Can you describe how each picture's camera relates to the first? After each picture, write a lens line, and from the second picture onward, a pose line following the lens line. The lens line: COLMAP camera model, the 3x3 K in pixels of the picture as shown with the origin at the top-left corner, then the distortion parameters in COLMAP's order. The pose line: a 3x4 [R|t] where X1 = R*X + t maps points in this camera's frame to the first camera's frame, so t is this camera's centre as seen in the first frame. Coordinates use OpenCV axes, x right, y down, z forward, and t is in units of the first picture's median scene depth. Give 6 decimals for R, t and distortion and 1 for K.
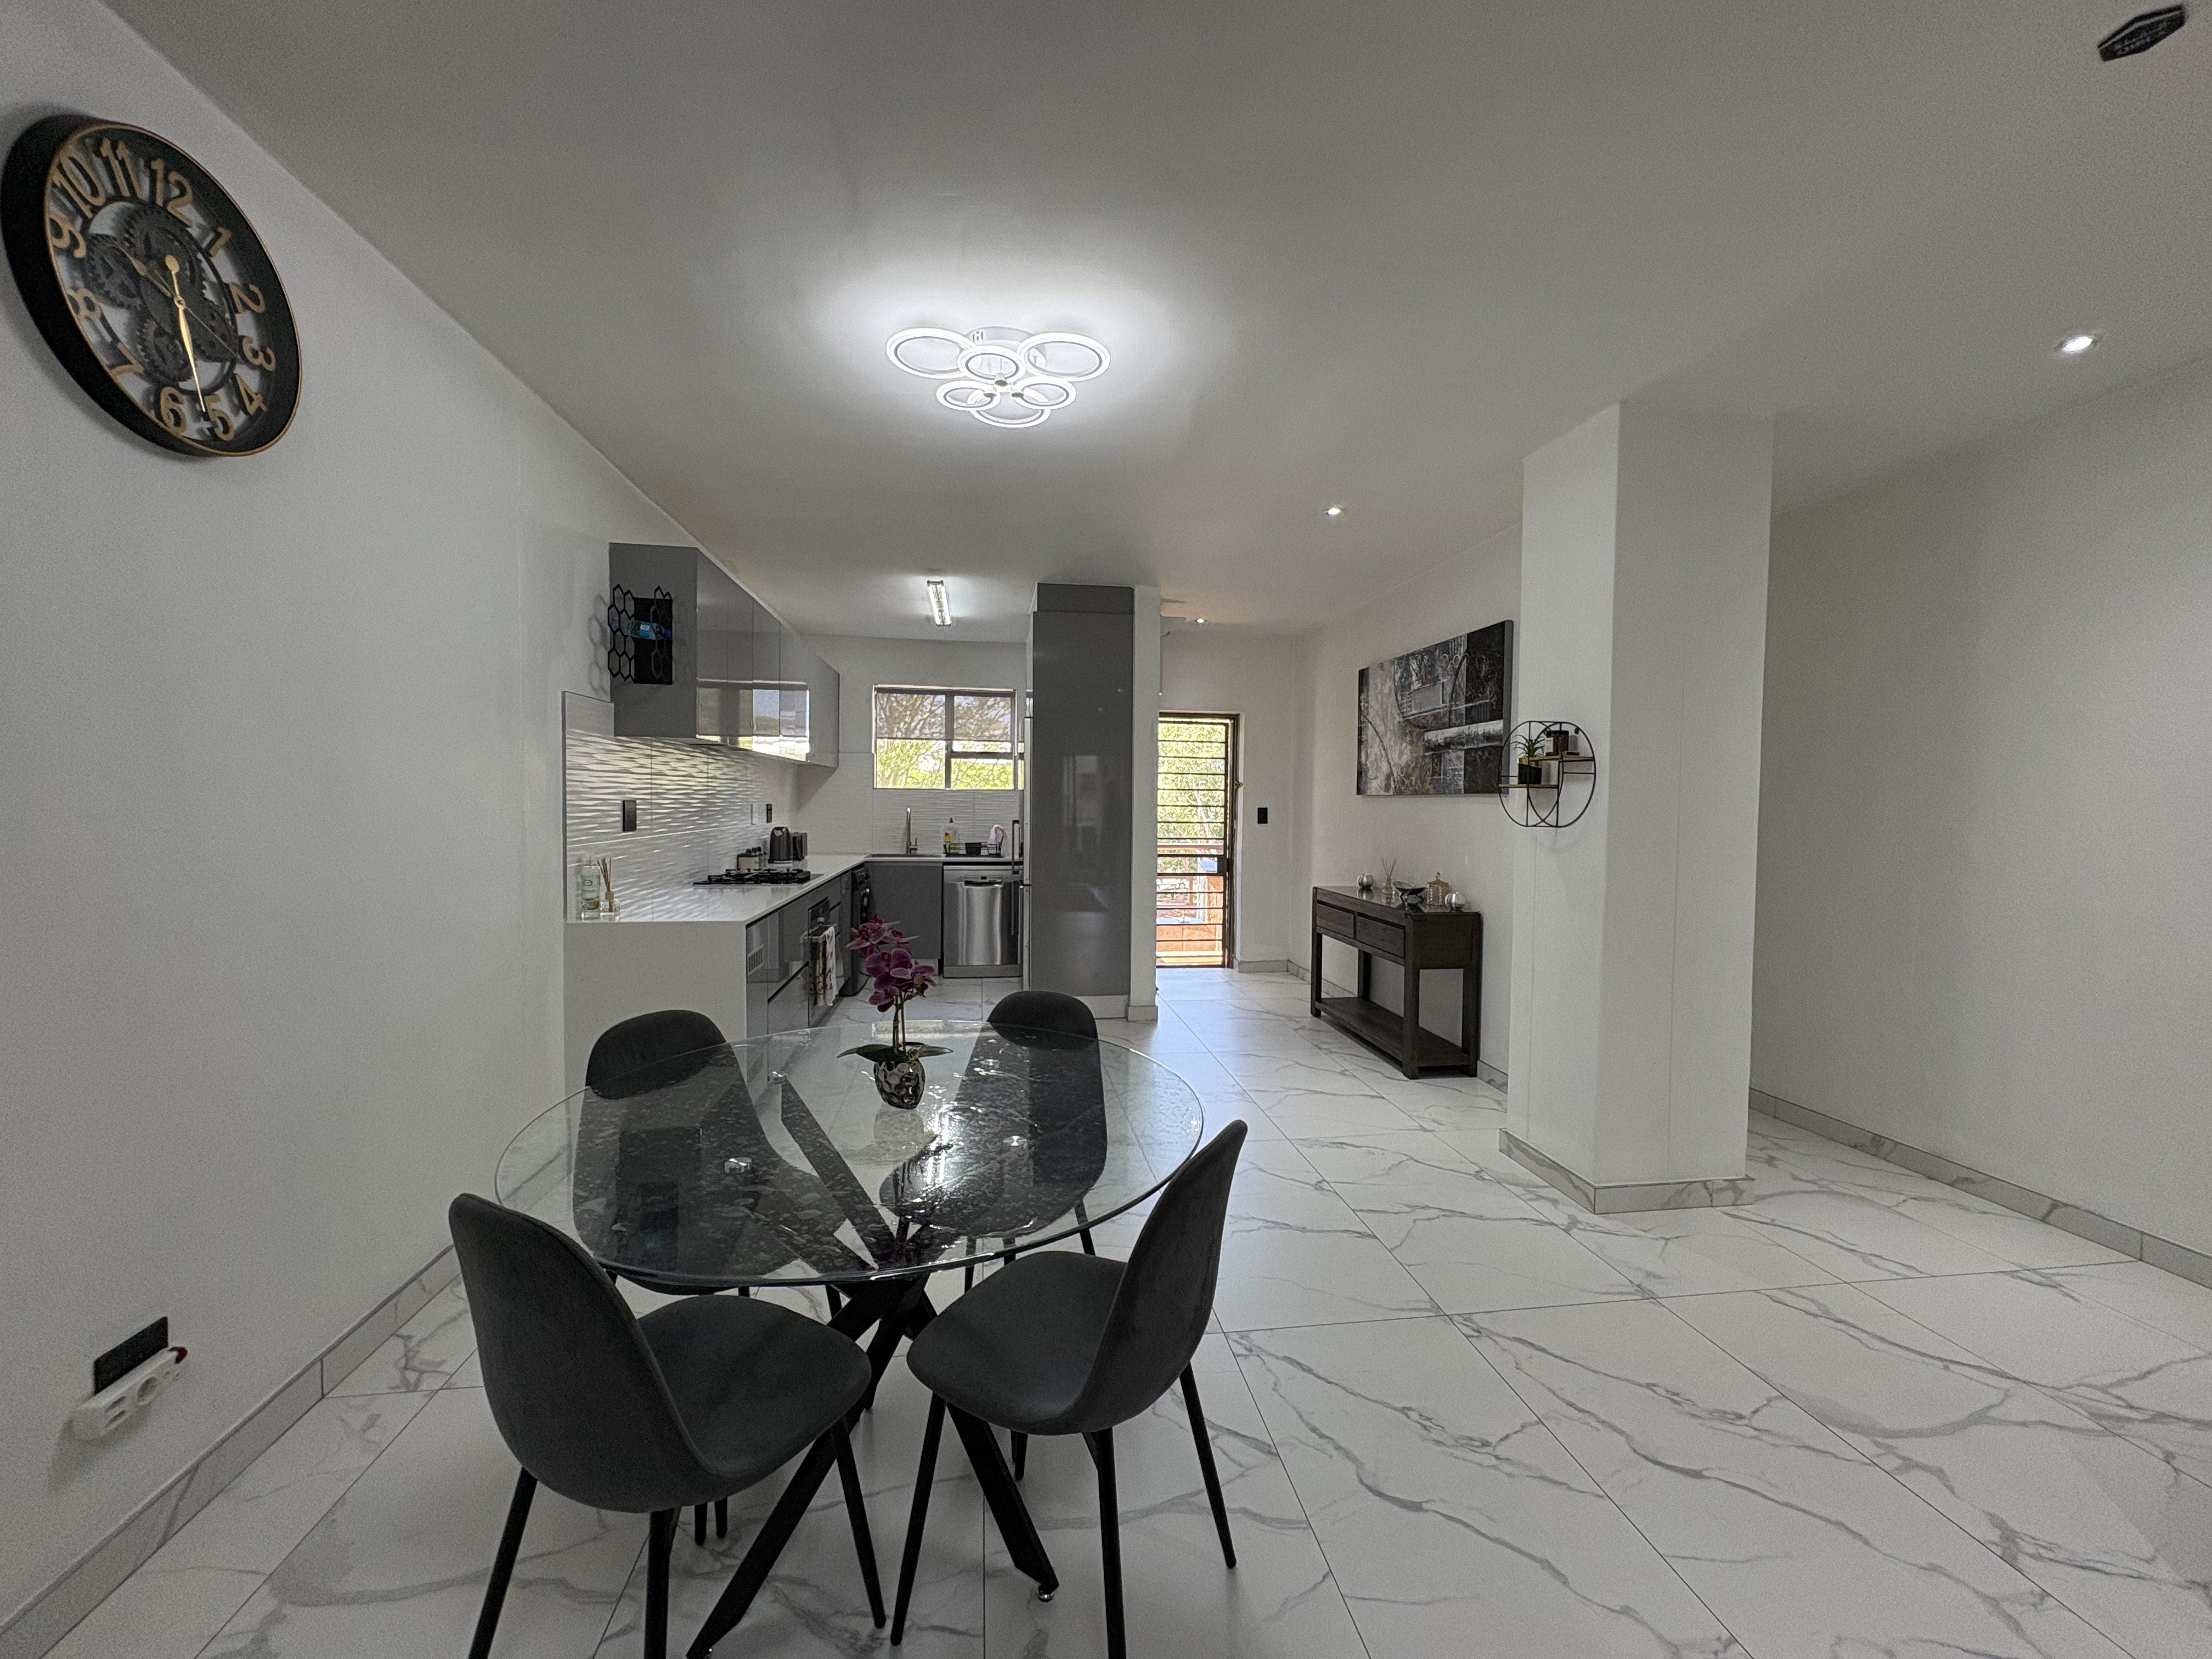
lens RADIAL K [[880.8, 0, 1106.7], [0, 880.8, 827.2], [0, 0, 1]] dist [0.000207, 0.000086]
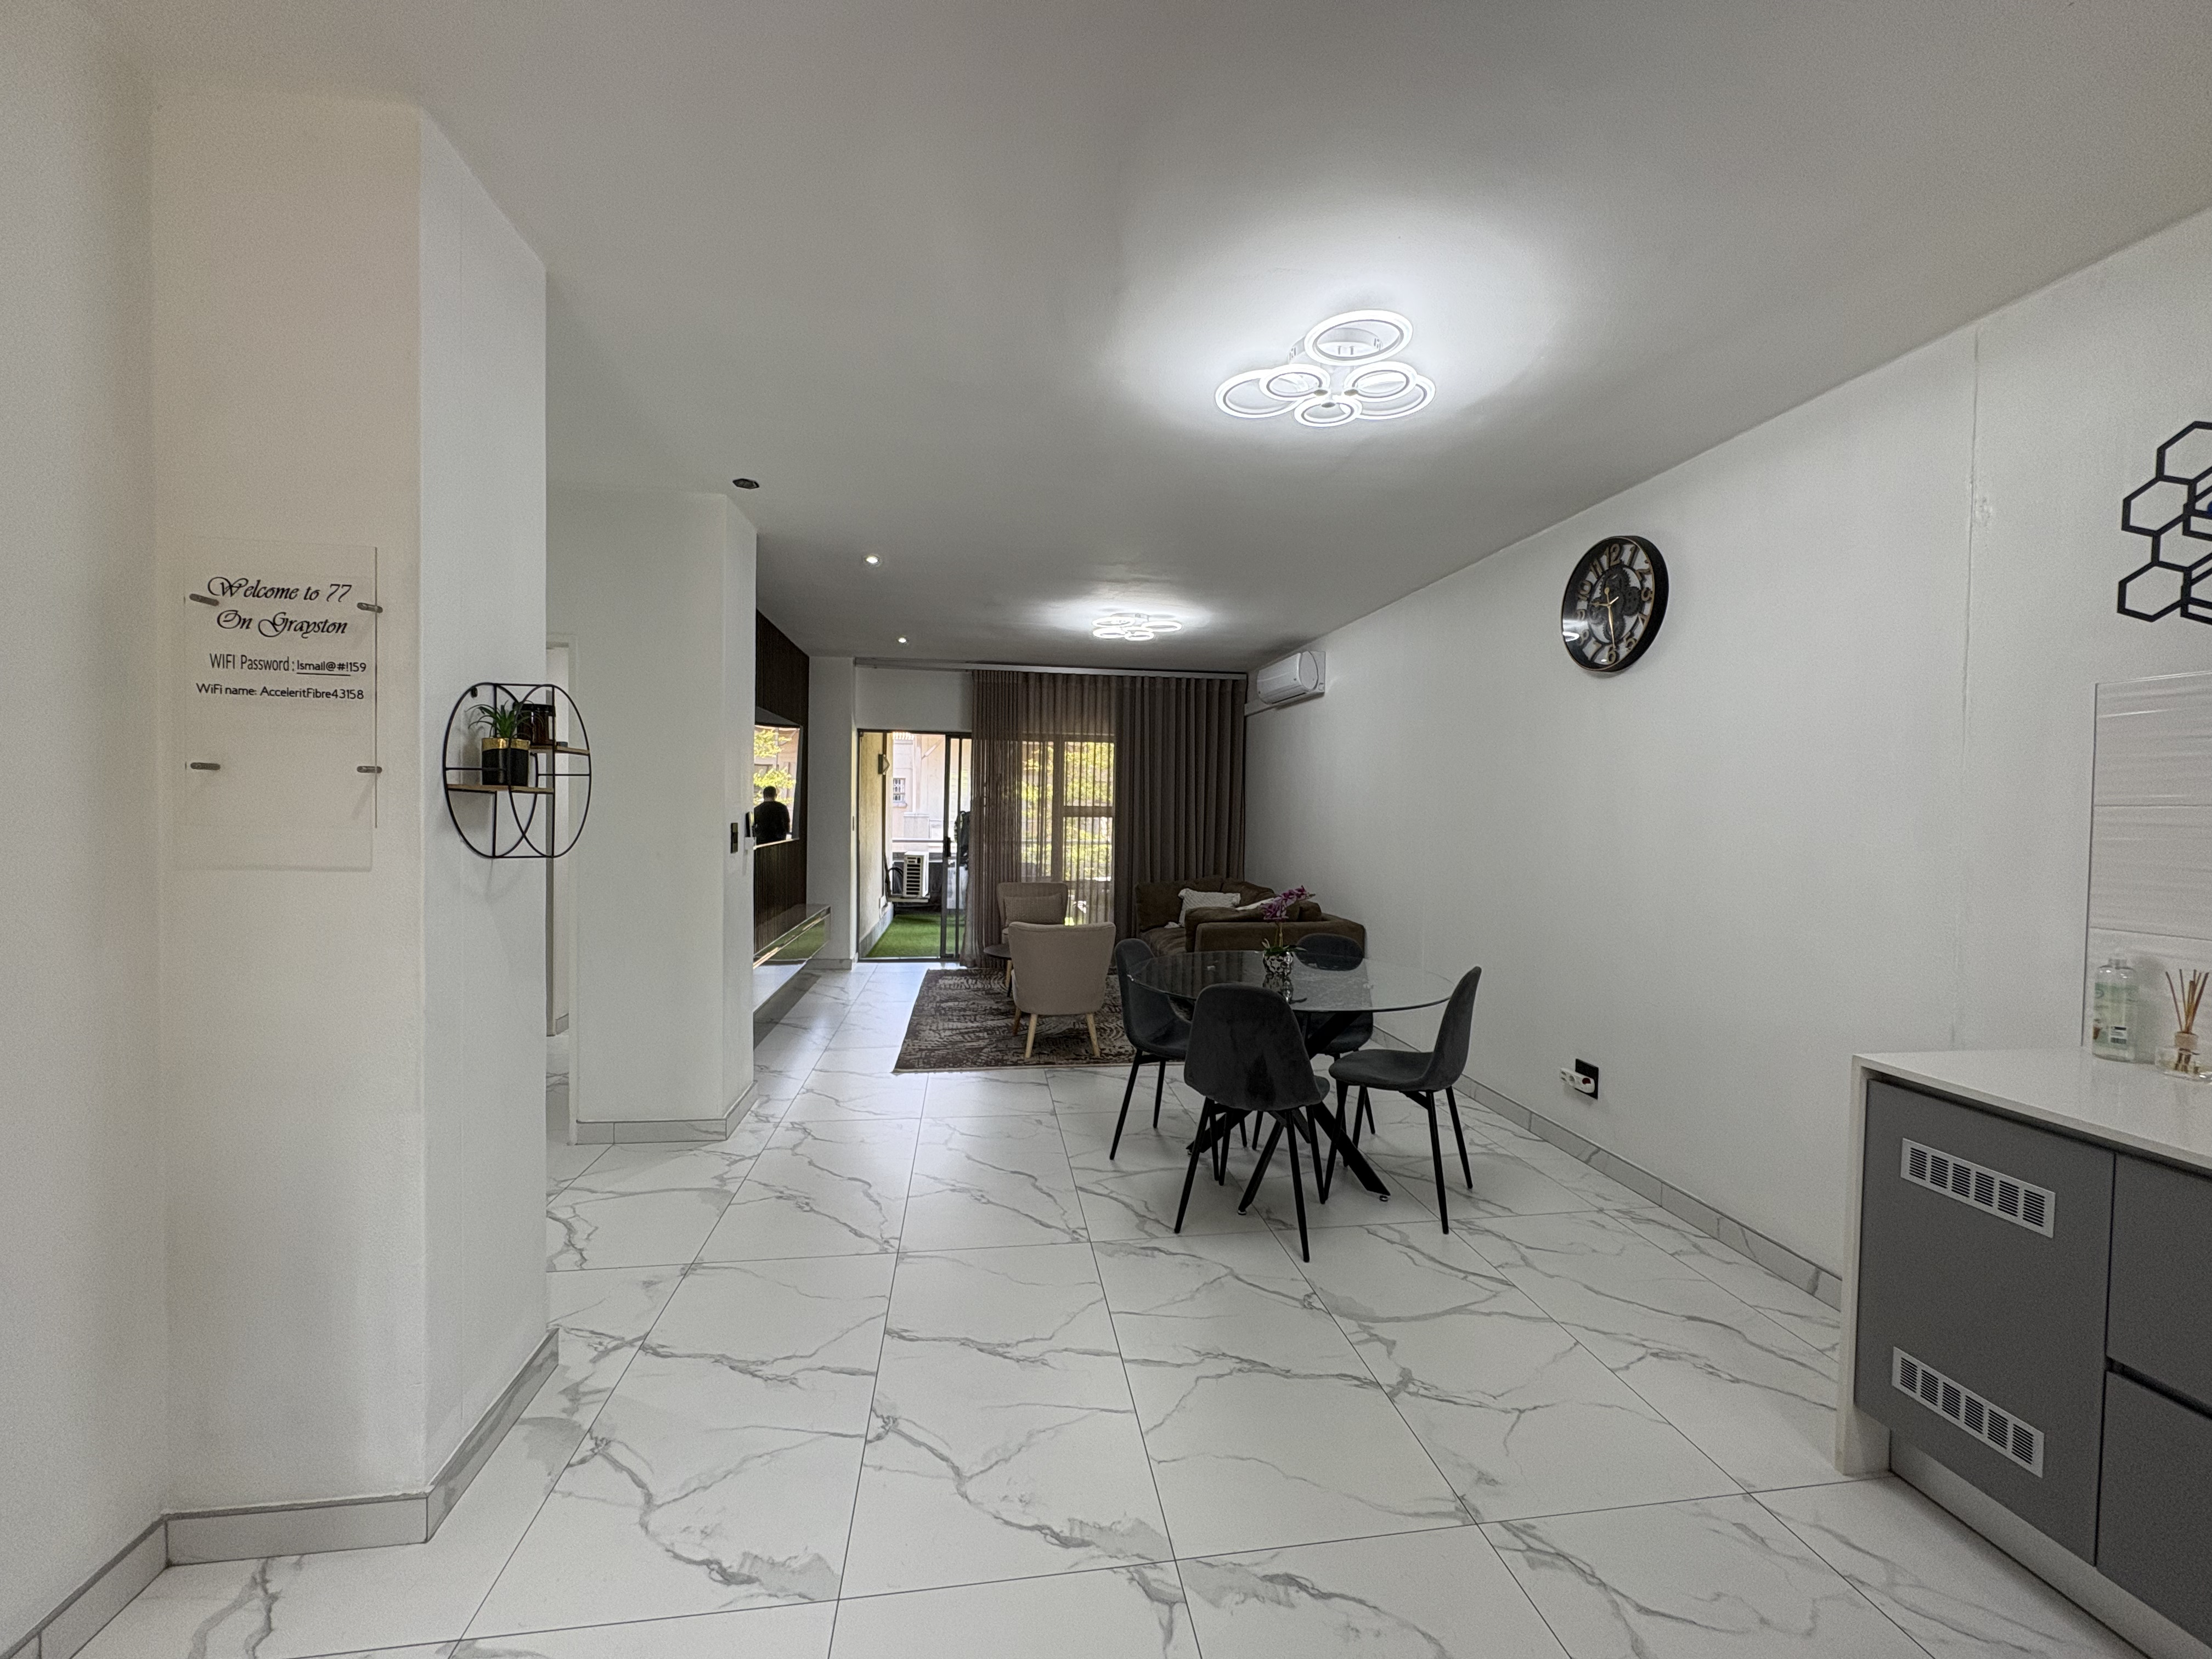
lens RADIAL K [[880.8, 0, 1108.4], [0, 880.8, 829.8], [0, 0, 1]] dist [0.000207, 0.000086]
pose [[-0.999575, -0.027736, -0.008988, 0.053726], [-0.028197, 0.998027, 0.056097, -0.035930], [0.007415, 0.056326, -0.998385, 0.887406]]
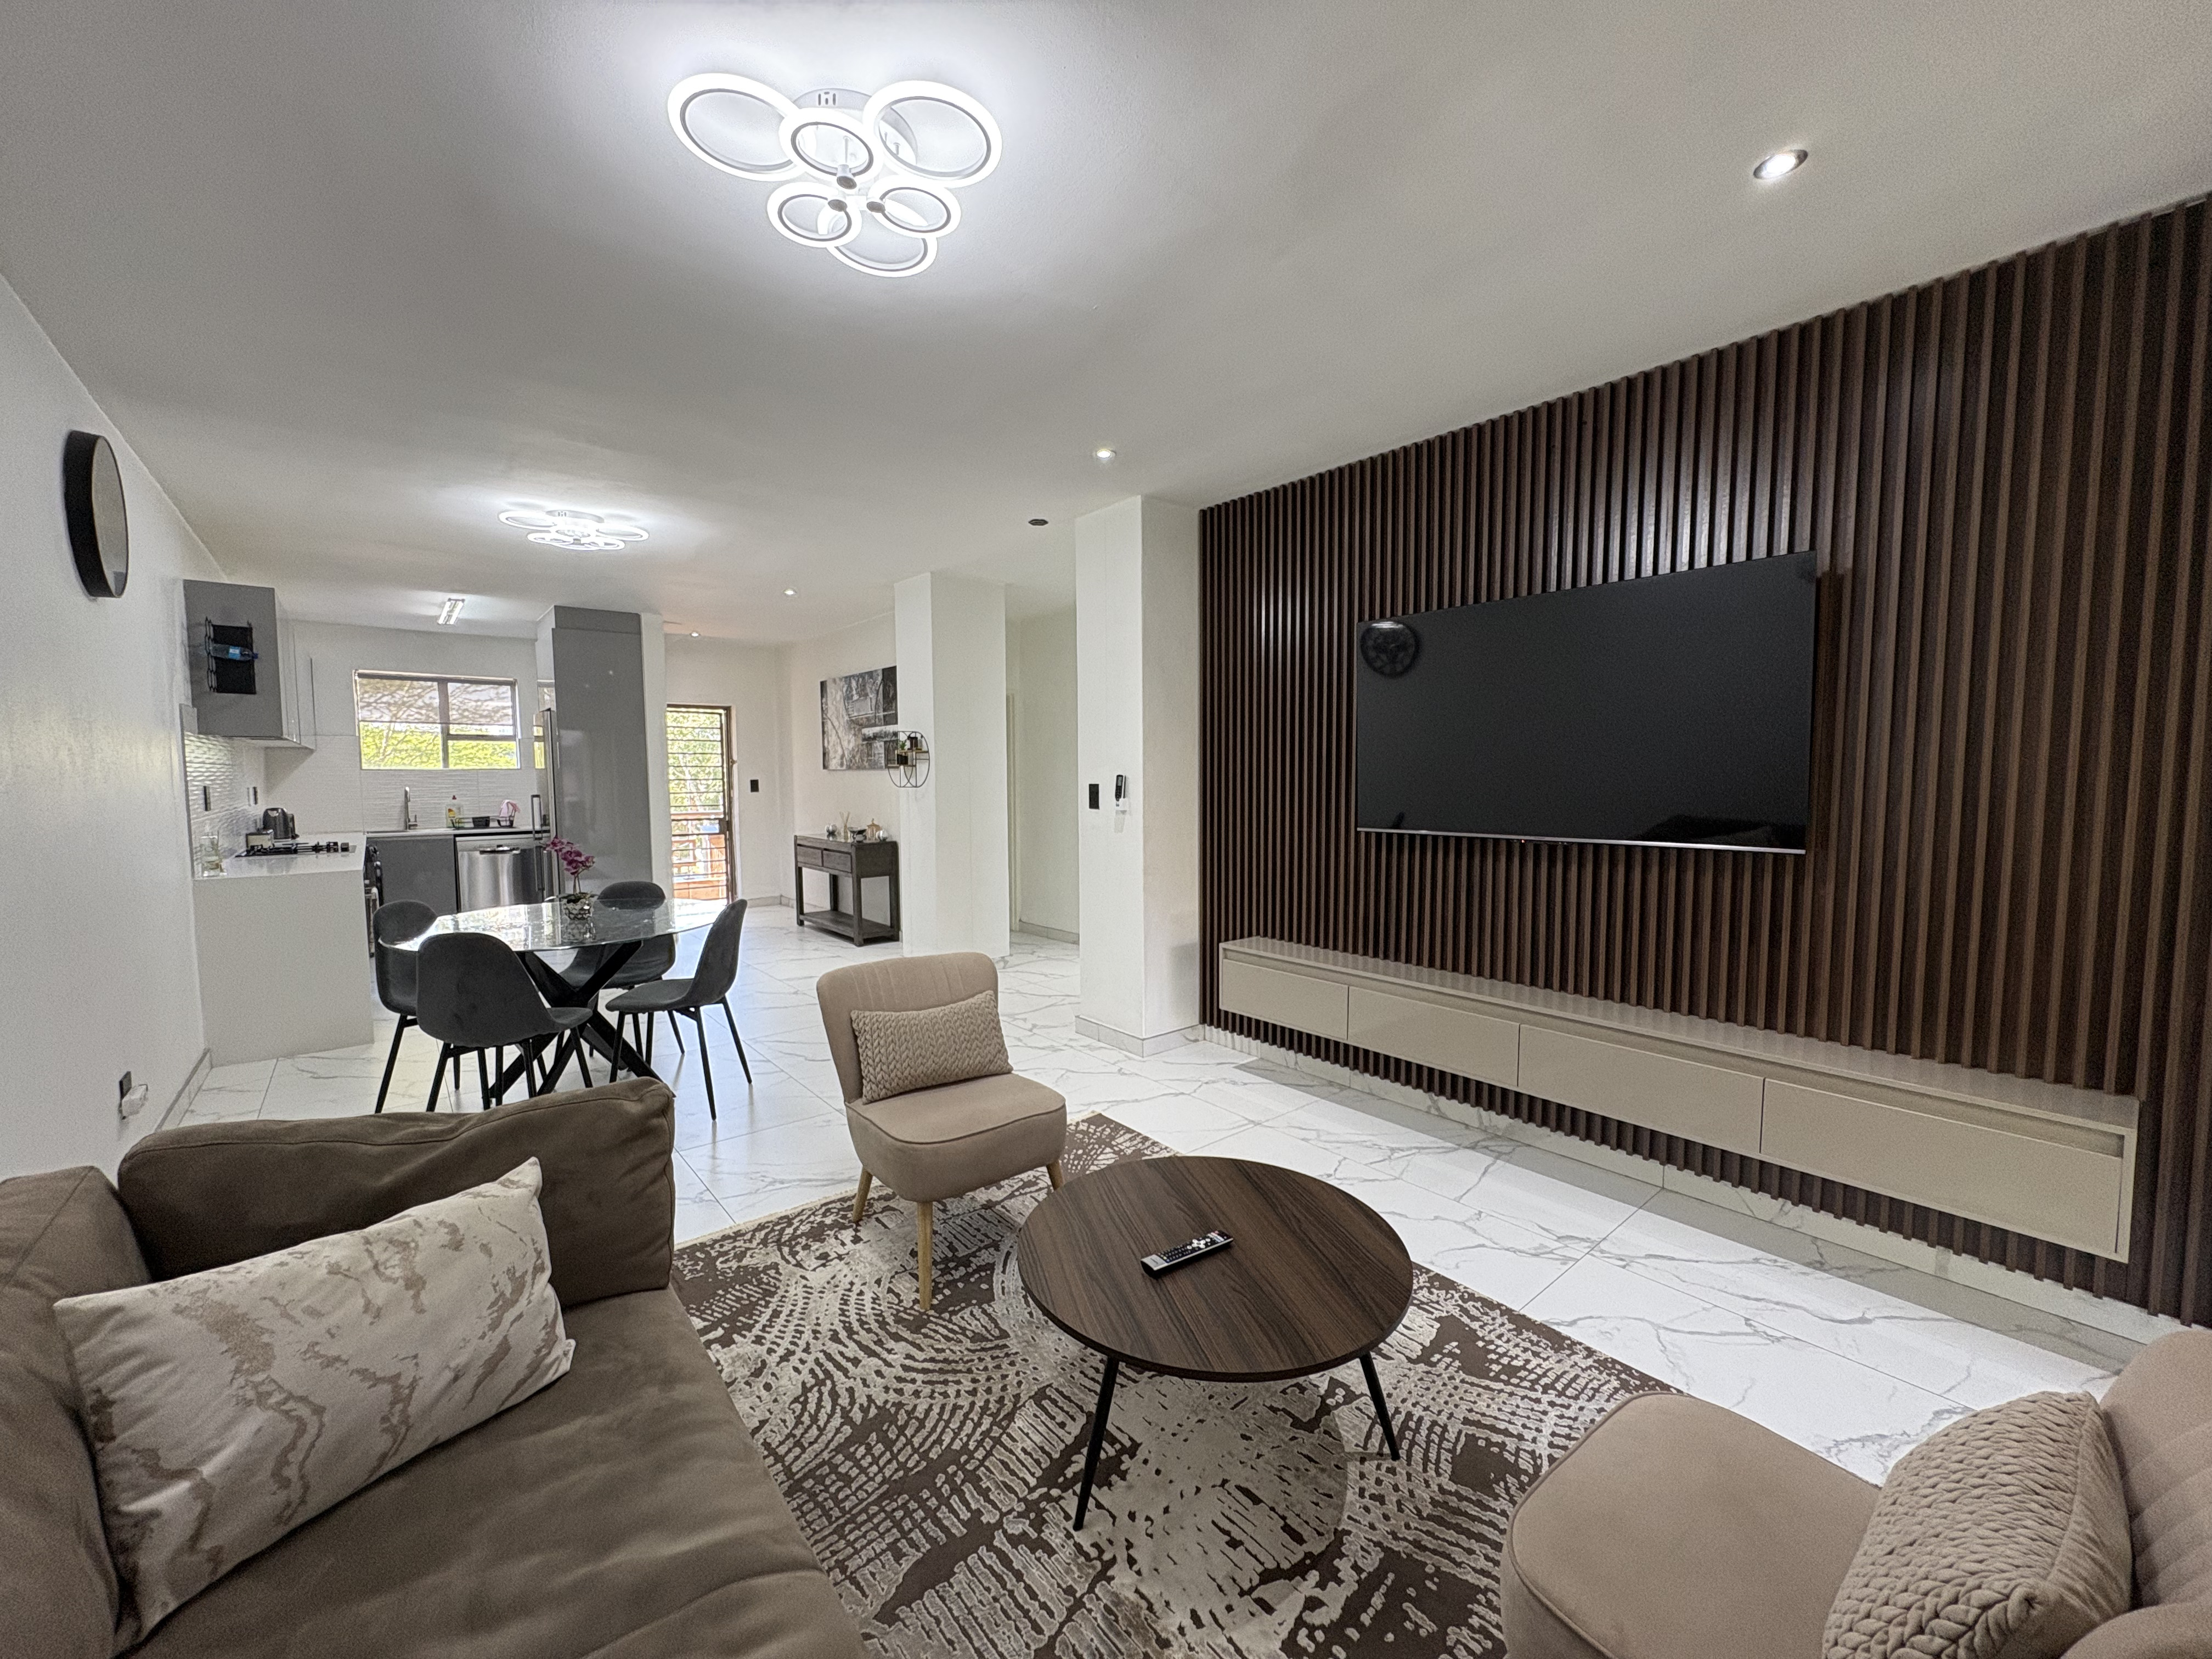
lens RADIAL K [[880.8, 0, 1102.1], [0, 880.8, 829.0], [0, 0, 1]] dist [0.000207, 0.000086]
pose [[0.854568, -0.052032, 0.516726, -0.071975], [0.032818, 0.998390, 0.046260, 0.008839], [-0.518301, -0.022574, 0.854900, -0.458773]]
